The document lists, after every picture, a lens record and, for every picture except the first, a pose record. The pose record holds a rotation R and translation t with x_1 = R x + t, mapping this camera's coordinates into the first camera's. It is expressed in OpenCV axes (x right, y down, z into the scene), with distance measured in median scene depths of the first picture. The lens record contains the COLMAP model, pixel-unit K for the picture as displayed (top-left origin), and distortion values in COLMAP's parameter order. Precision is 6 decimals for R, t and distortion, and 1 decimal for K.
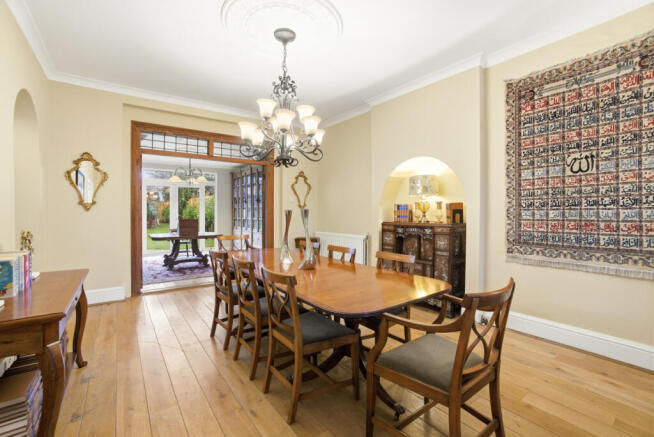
lens RADIAL K [[285.1, 0, 326.4], [0, 285.1, 216.2], [0, 0, 1]] dist [0.000599, 0.000058]
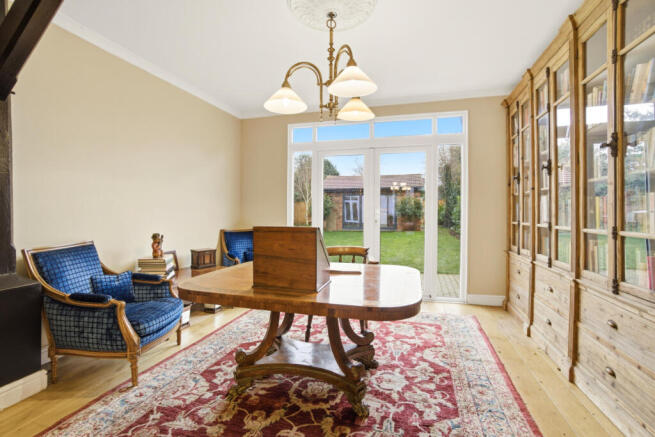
lens RADIAL K [[298.0, 0, 327.2], [0, 298.0, 214.9], [0, 0, 1]] dist [-0.013488, 0.000117]
pose [[0.596435, 0.003112, -0.802656, -0.177841], [-0.009847, 0.999946, -0.003439, 0.000162], [0.802601, 0.009955, 0.596433, 0.647298]]
